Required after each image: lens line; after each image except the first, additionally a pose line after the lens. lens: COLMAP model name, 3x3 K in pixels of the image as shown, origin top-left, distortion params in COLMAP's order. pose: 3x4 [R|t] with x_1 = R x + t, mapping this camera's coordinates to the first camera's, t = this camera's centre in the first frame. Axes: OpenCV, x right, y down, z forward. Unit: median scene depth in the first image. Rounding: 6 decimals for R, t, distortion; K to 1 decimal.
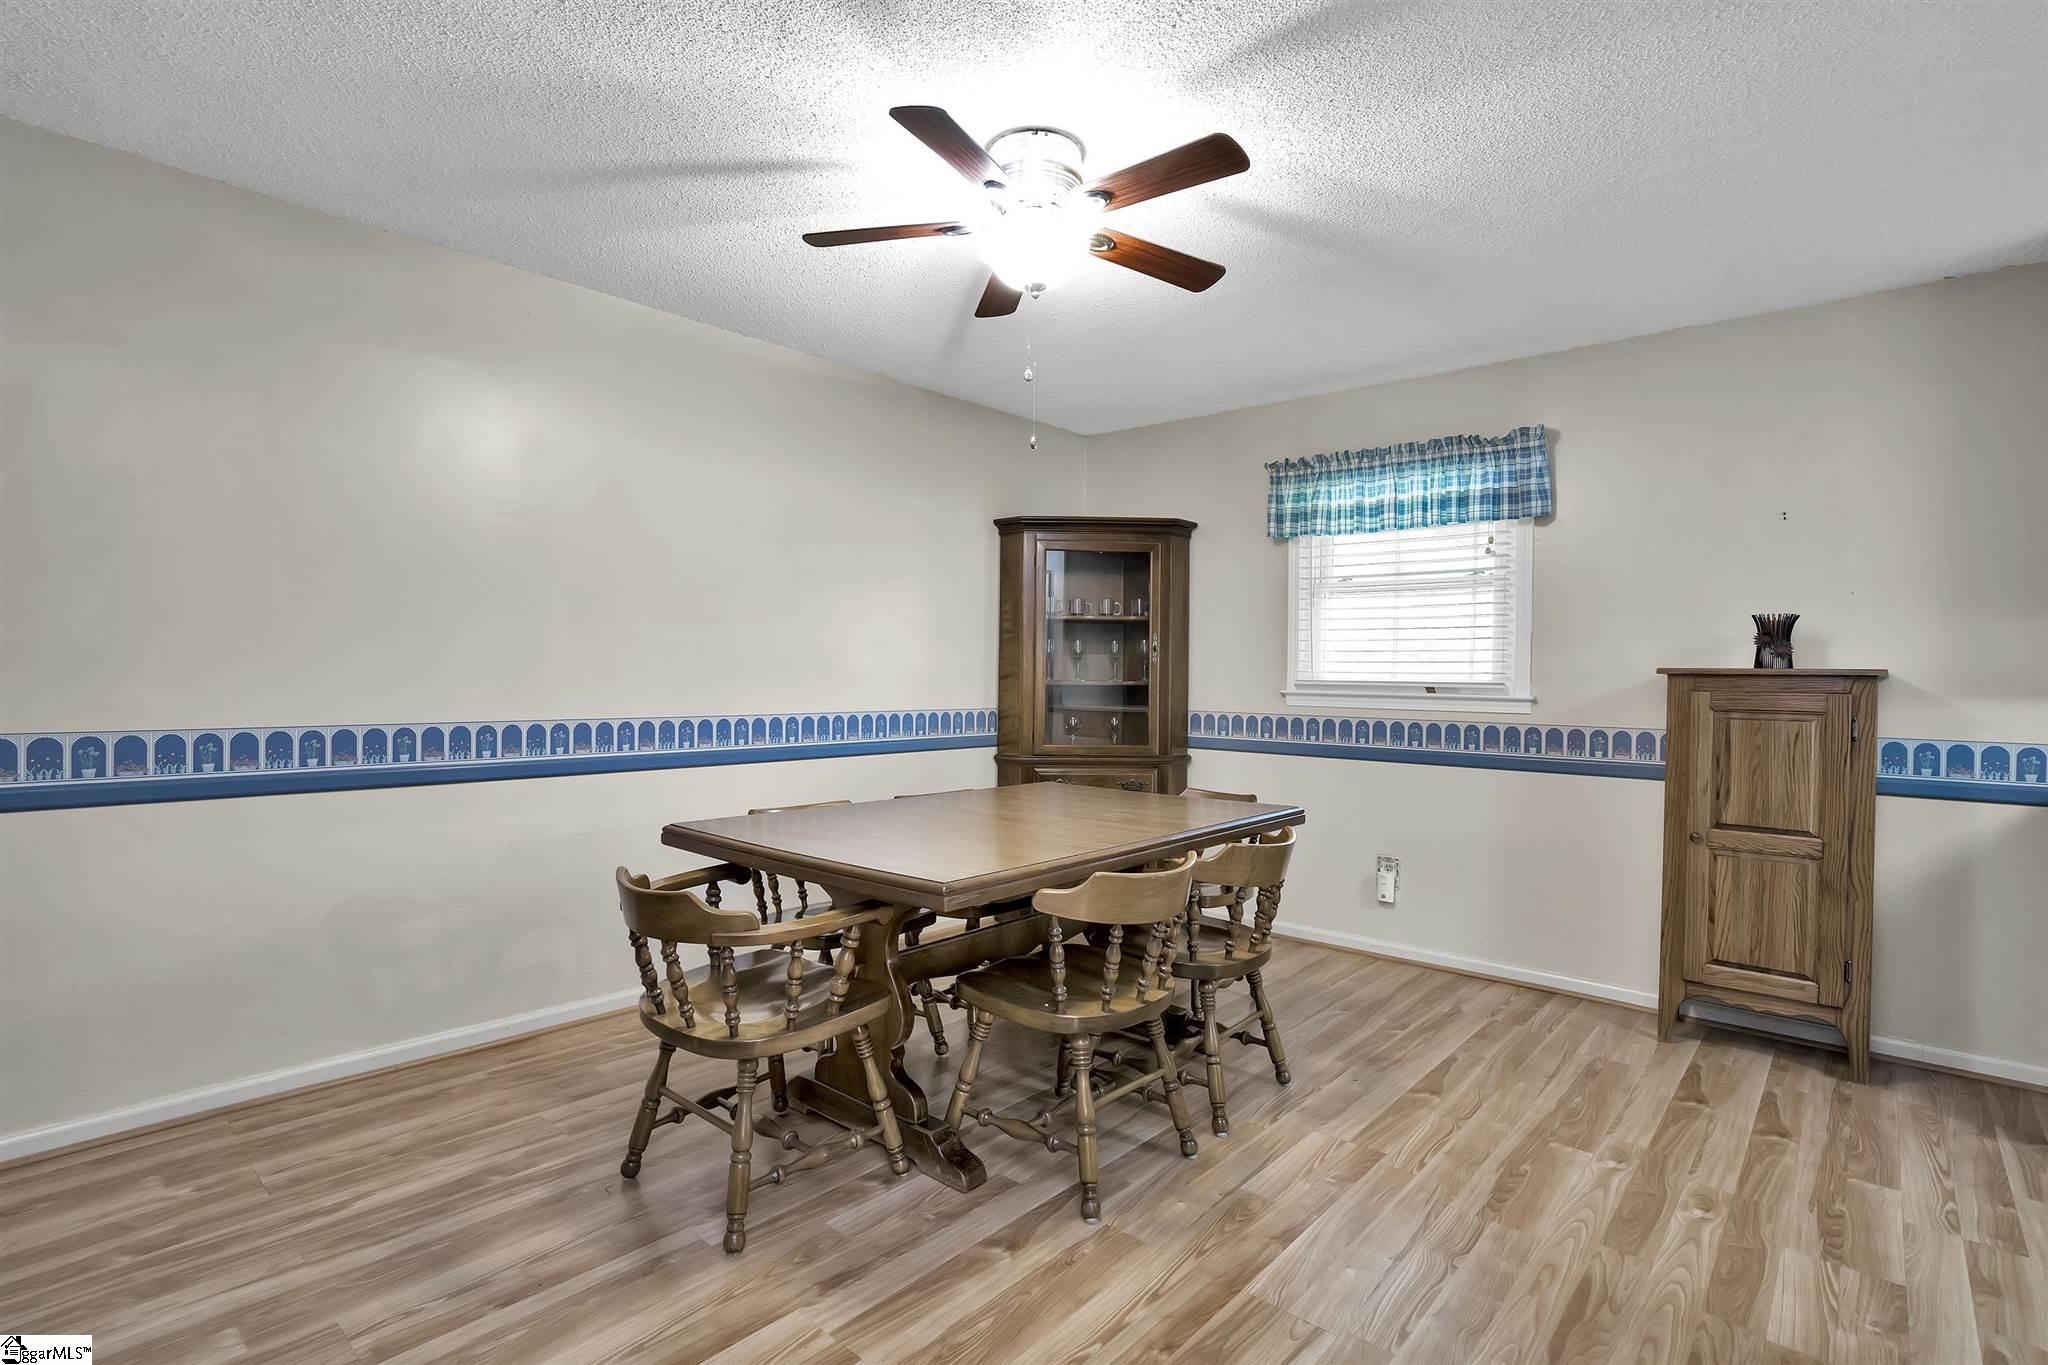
lens RADIAL K [[956.4, 0, 1002.3], [0, 956.4, 677.3], [0, 0, 1]] dist [-0.006598, 0.000236]
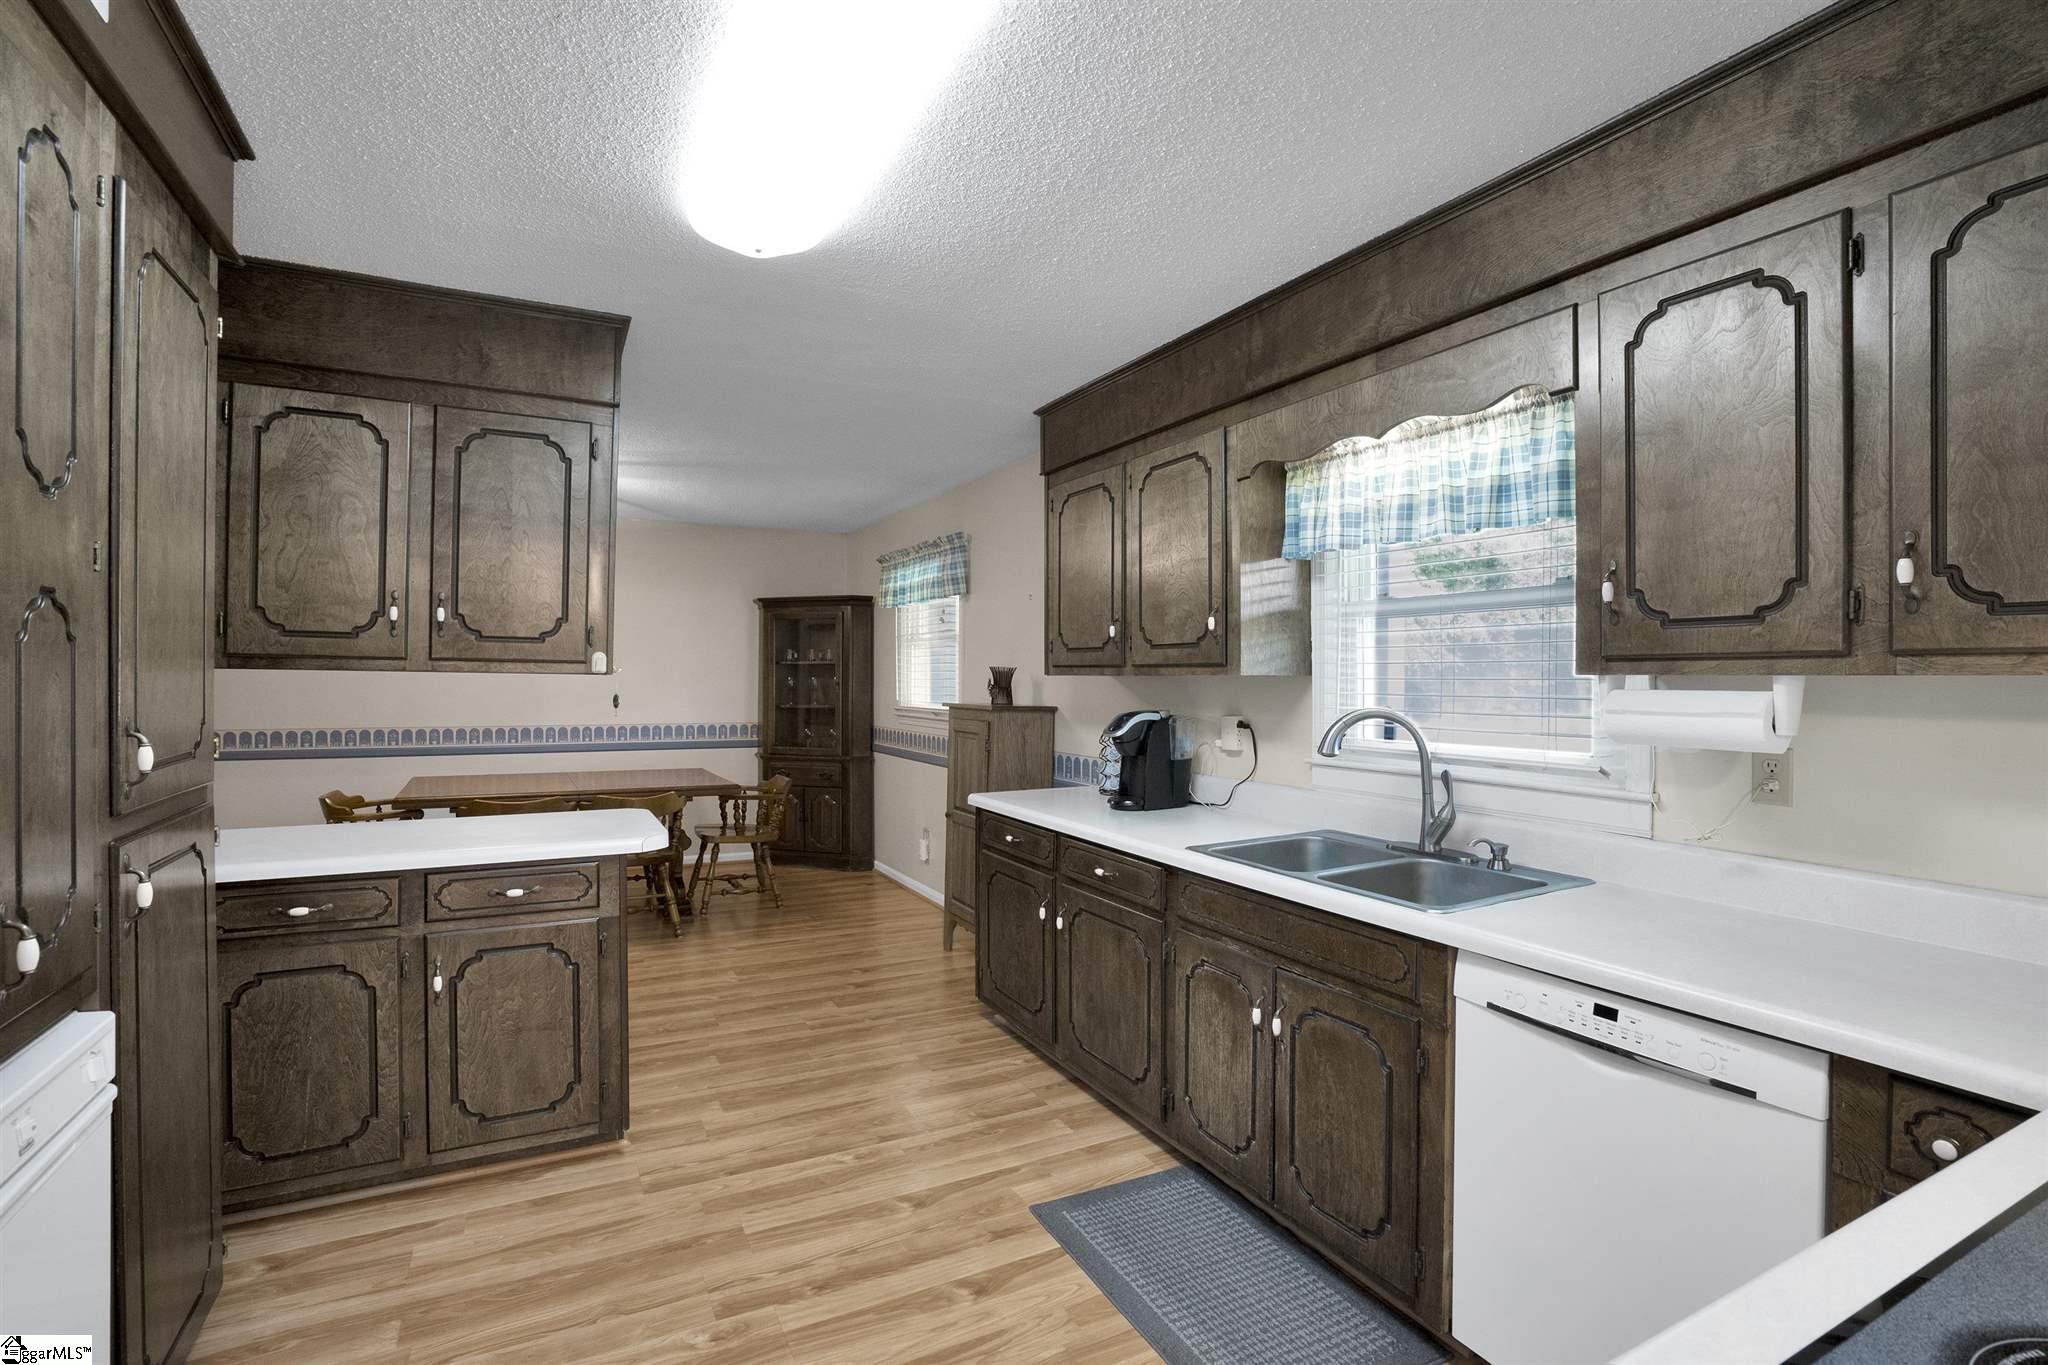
lens RADIAL K [[939.2, 0, 1031.3], [0, 939.2, 683.7], [0, 0, 1]] dist [-0.028095, 0.004666]
pose [[0.937400, -0.003209, -0.348241, 1.103337], [0.002857, 0.999995, -0.001523, -0.030296], [0.348244, 0.000432, 0.937404, -0.287228]]
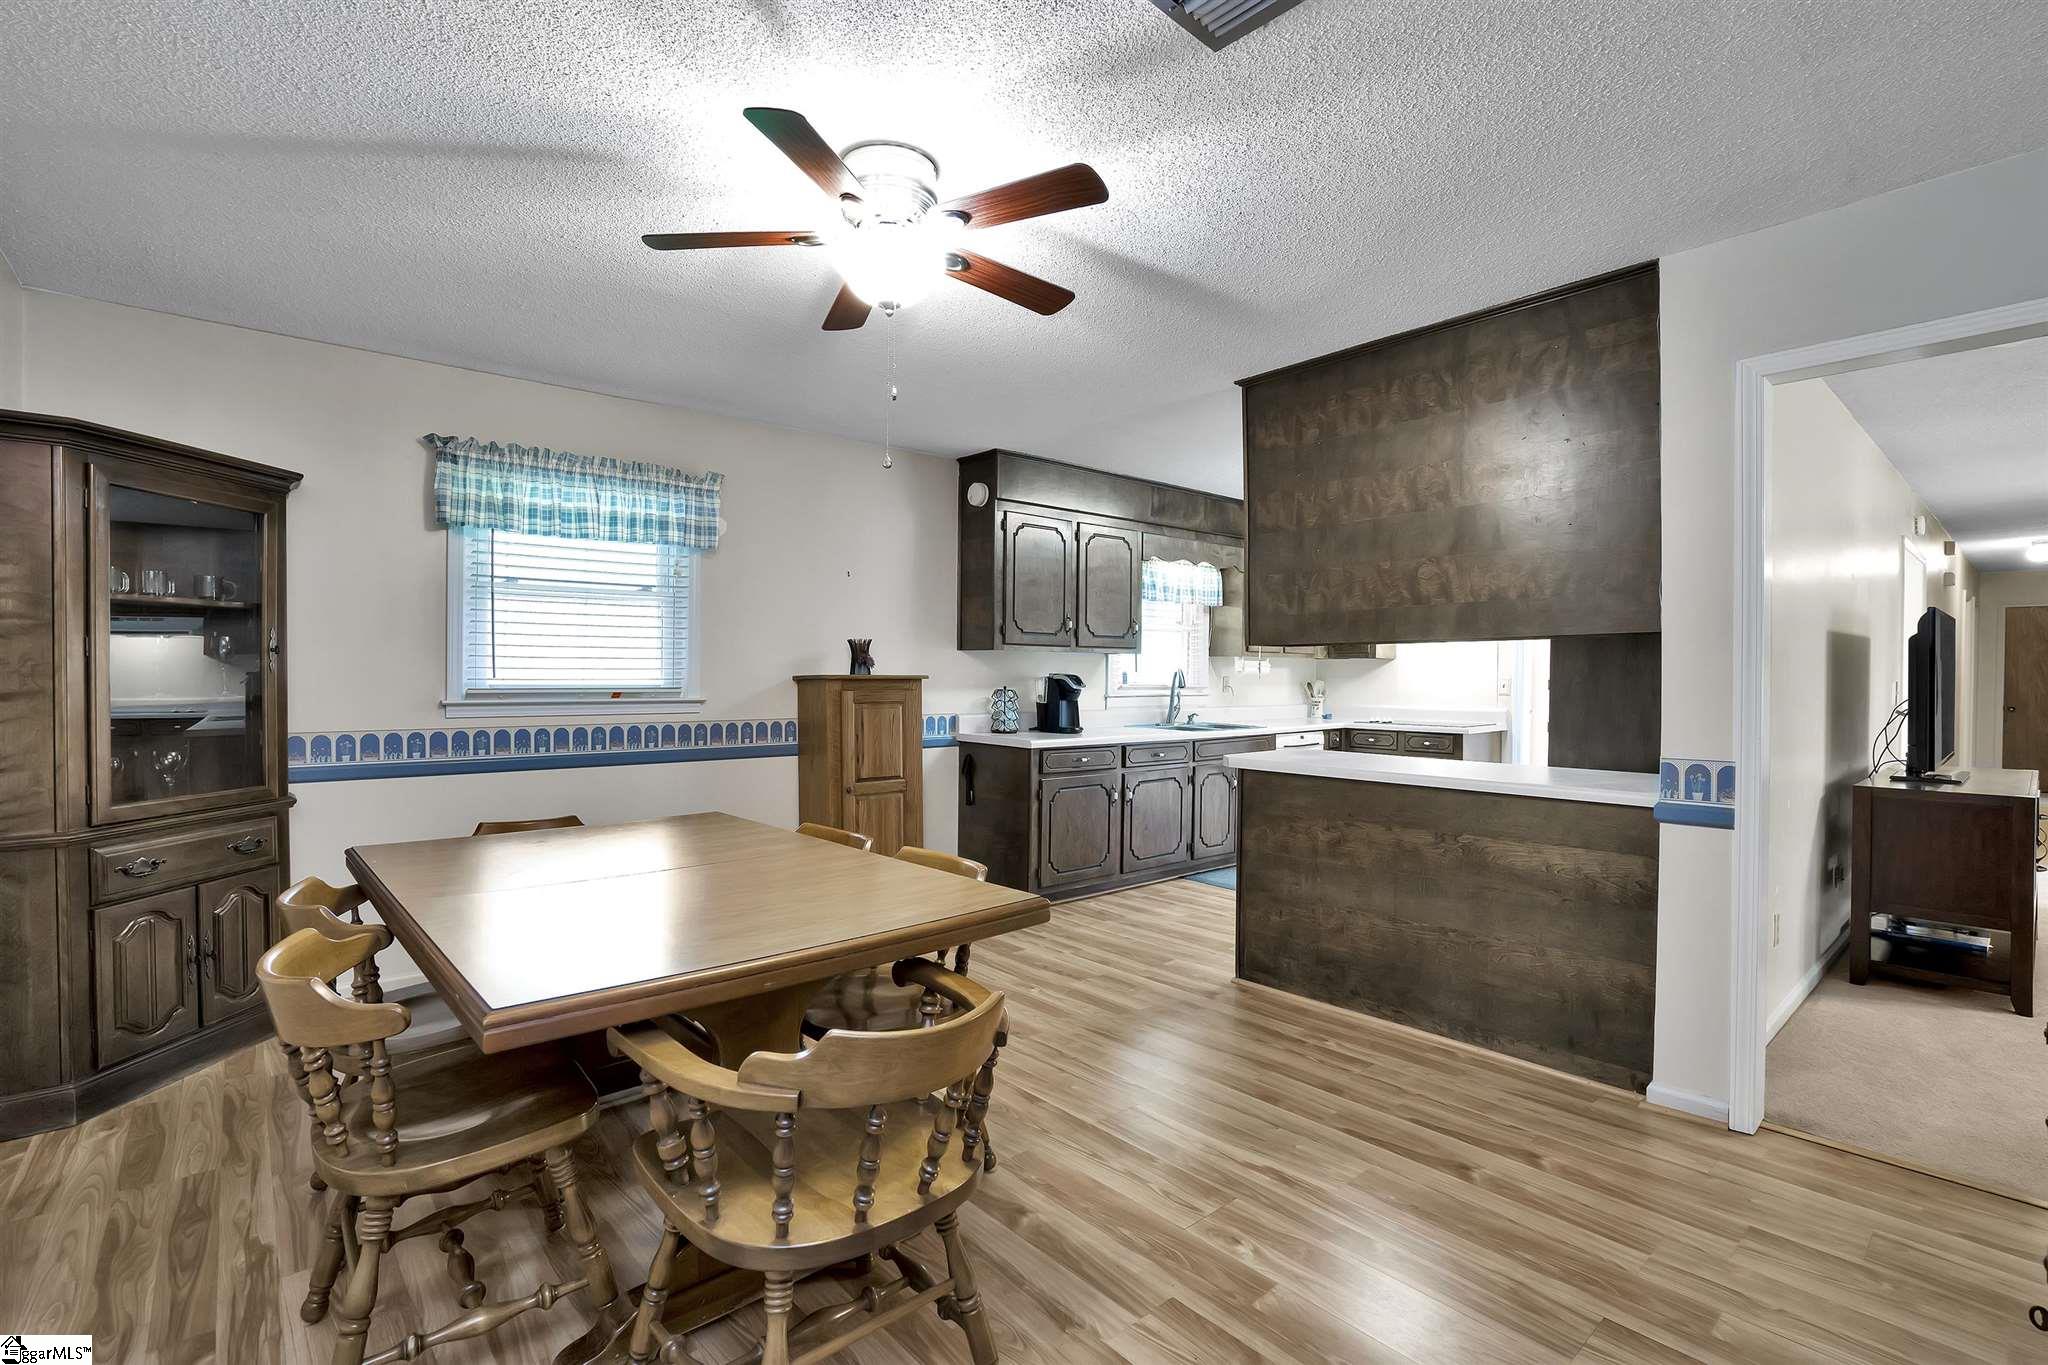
lens RADIAL K [[939.2, 0, 1009.9], [0, 939.2, 672.1], [0, 0, 1]] dist [-0.028095, 0.004666]
pose [[0.149016, -0.002733, 0.988831, -0.541748], [0.007868, 0.999968, 0.001578, -0.011419], [-0.988804, 0.007545, 0.149032, 0.440499]]
